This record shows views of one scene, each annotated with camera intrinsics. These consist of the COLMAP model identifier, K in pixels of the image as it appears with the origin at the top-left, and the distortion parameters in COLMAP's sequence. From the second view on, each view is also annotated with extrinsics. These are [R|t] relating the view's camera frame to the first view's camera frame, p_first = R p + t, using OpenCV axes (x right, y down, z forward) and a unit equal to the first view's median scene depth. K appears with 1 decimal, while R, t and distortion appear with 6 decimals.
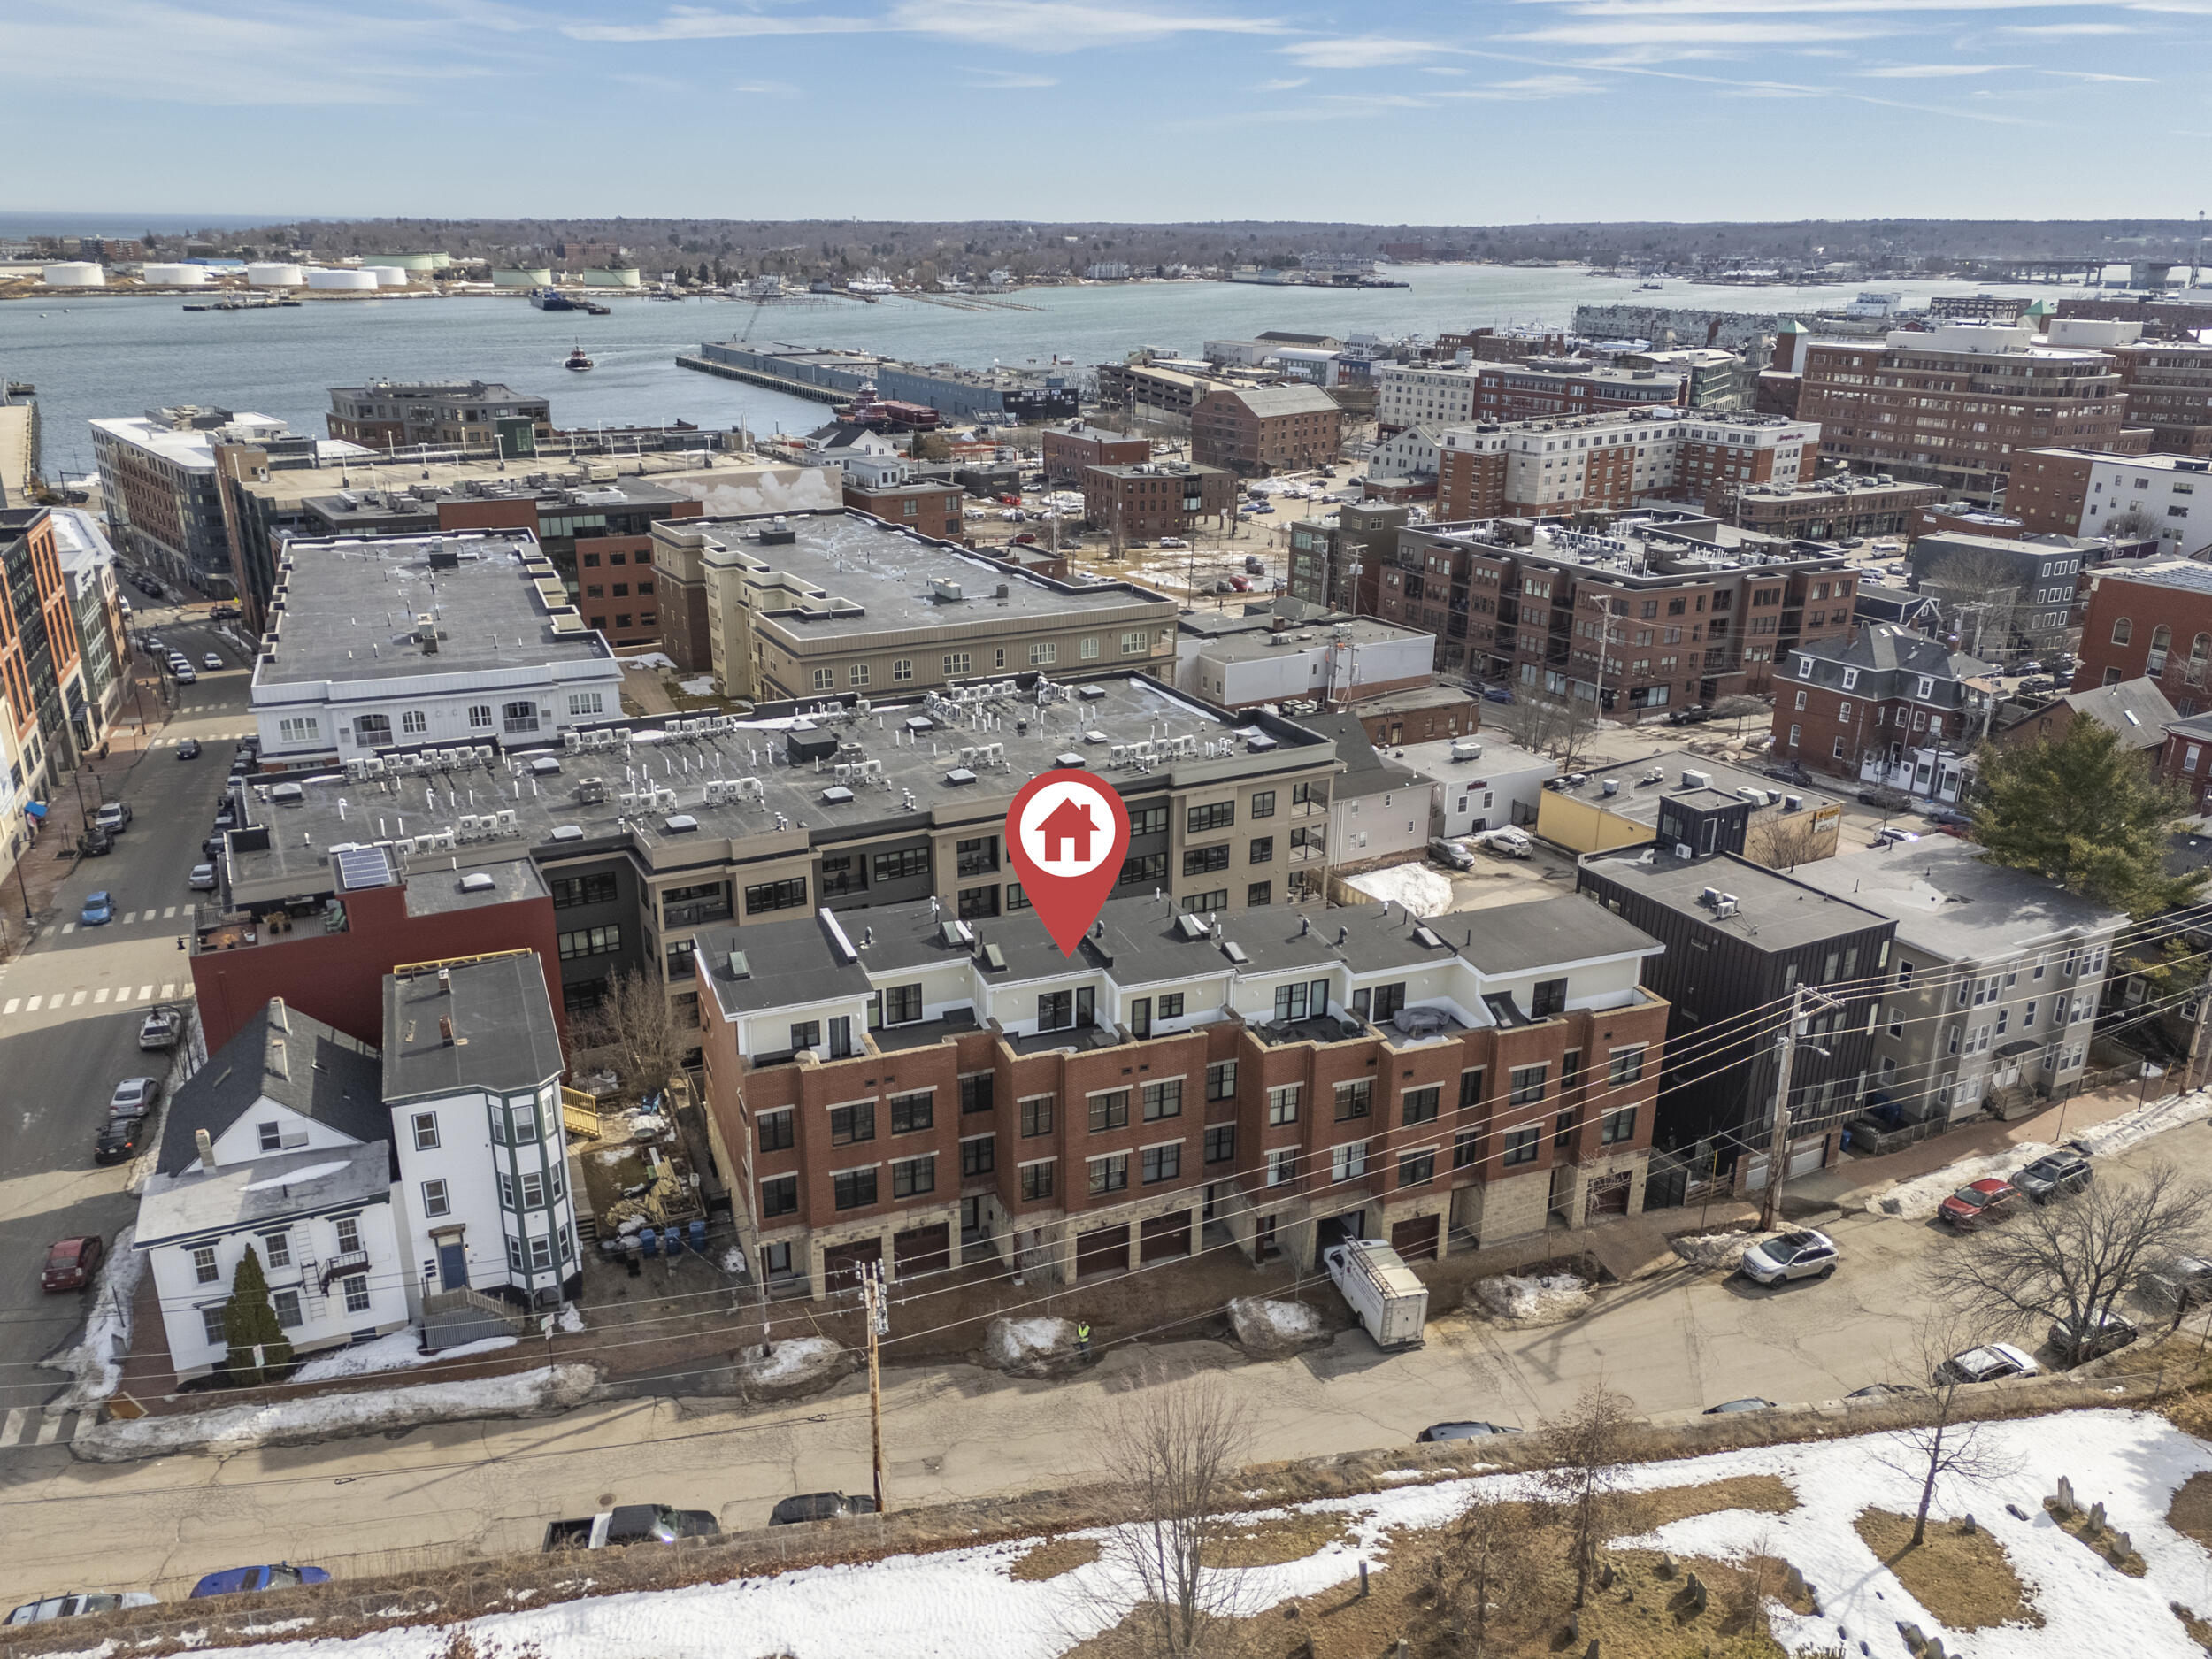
lens RADIAL K [[1658.2, 0, 1106.0], [0, 1658.2, 829.5], [0, 0, 1]] dist [0.077835, -0.070883]
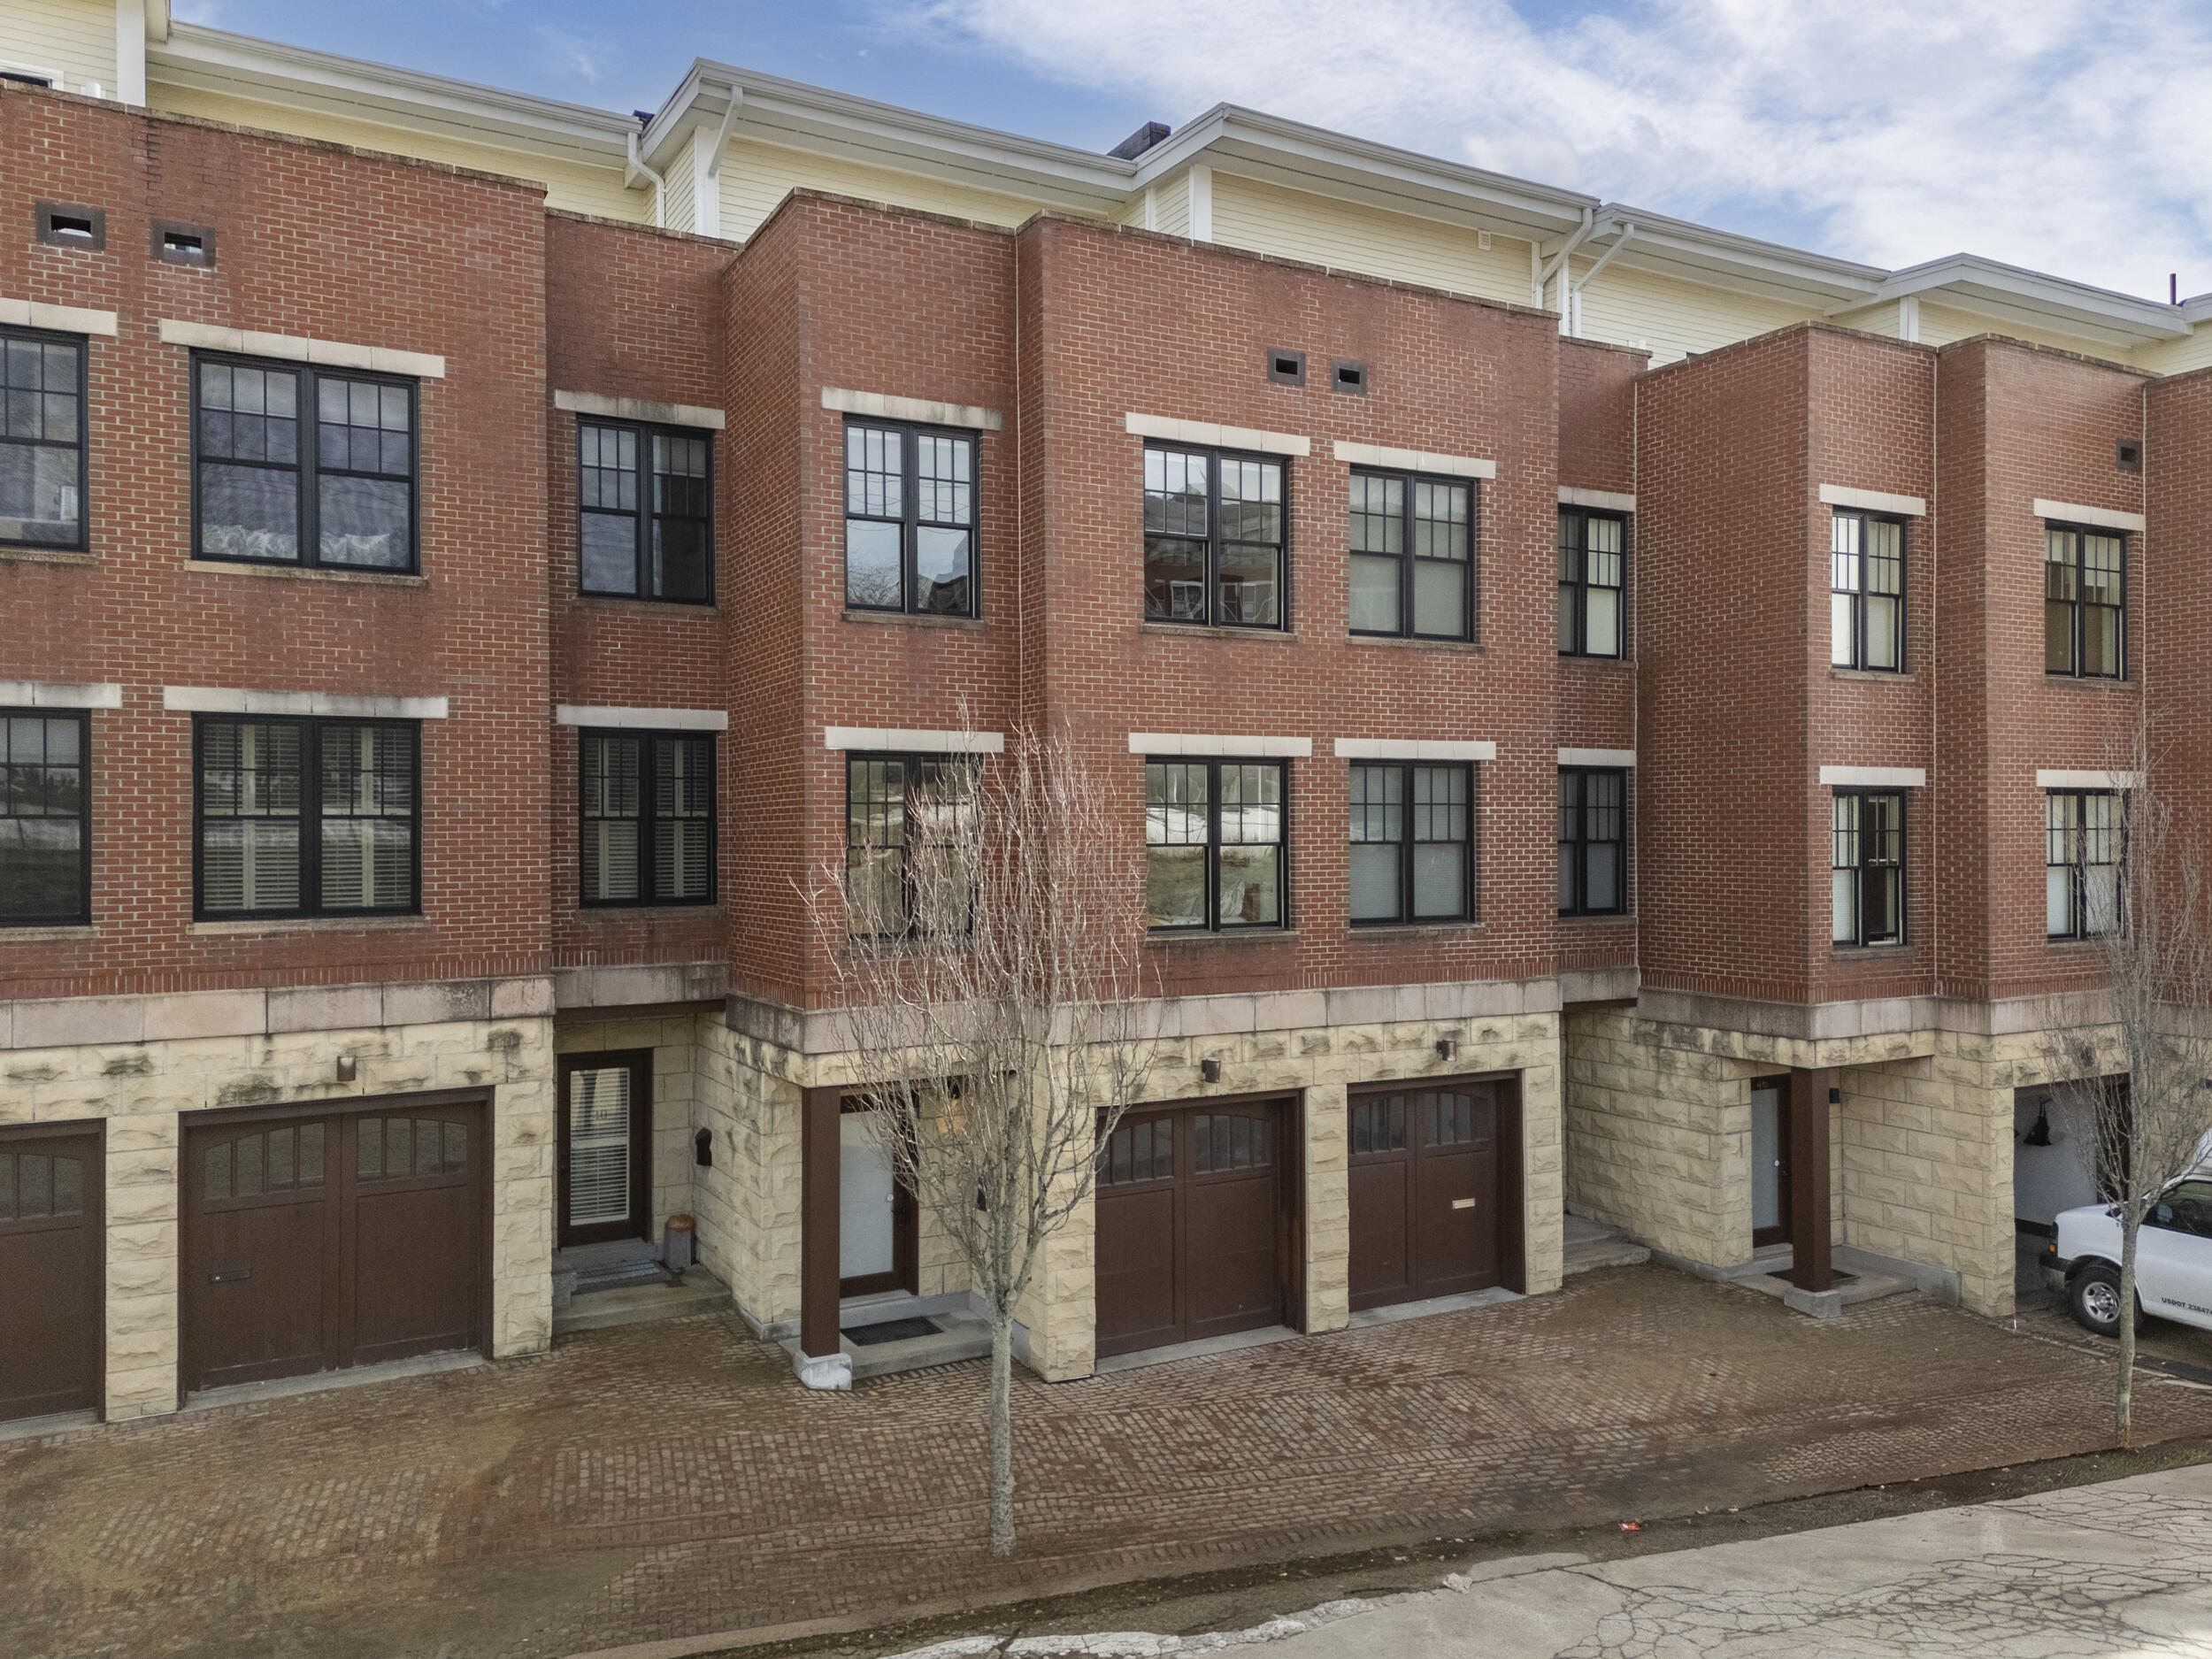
lens RADIAL K [[1596.7, 0, 1101.0], [0, 1596.7, 836.7], [0, 0, 1]] dist [0.082416, -0.077952]
pose [[0.991834, -0.016400, 0.126473, -0.029767], [0.059848, 0.935574, -0.348023, 0.196583], [-0.112617, 0.352750, 0.928916, 0.550117]]
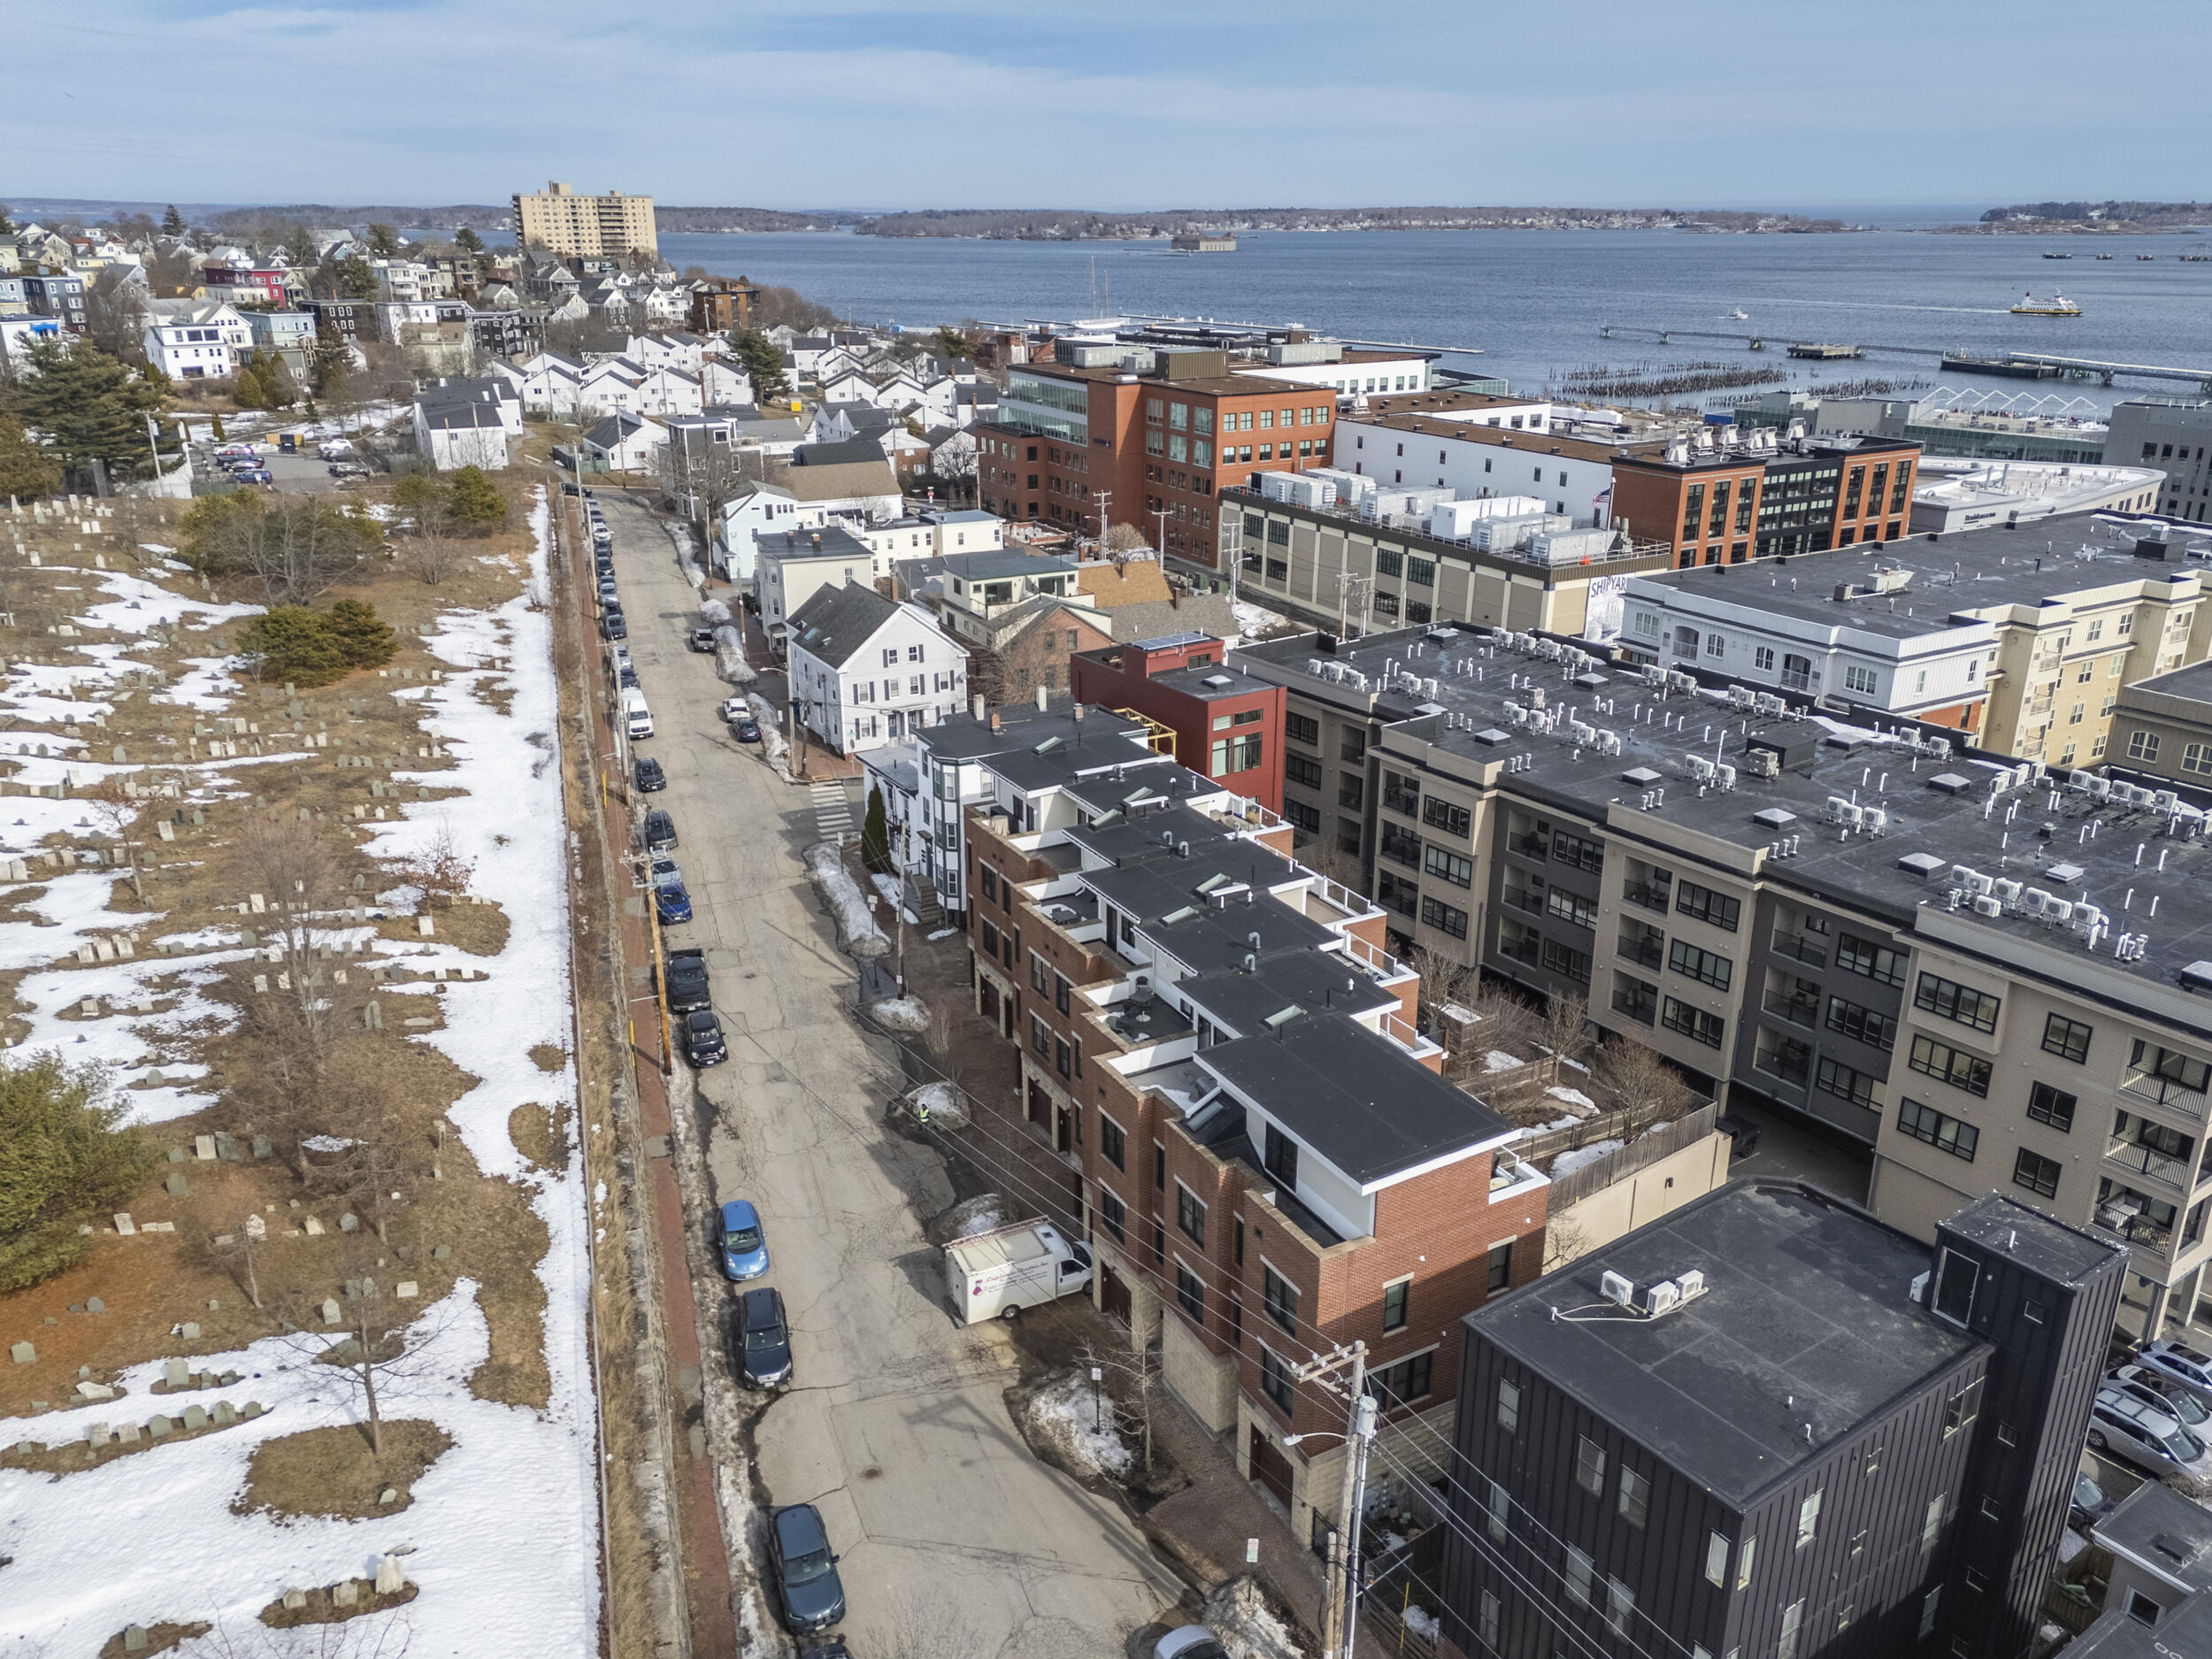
lens RADIAL K [[1596.7, 0, 1101.0], [0, 1596.7, 836.7], [0, 0, 1]] dist [0.082416, -0.077952]
pose [[0.141619, 0.351116, -0.925560, 0.627622], [-0.331926, 0.897700, 0.289759, -0.149511], [0.932614, 0.266183, 0.243676, 0.521978]]
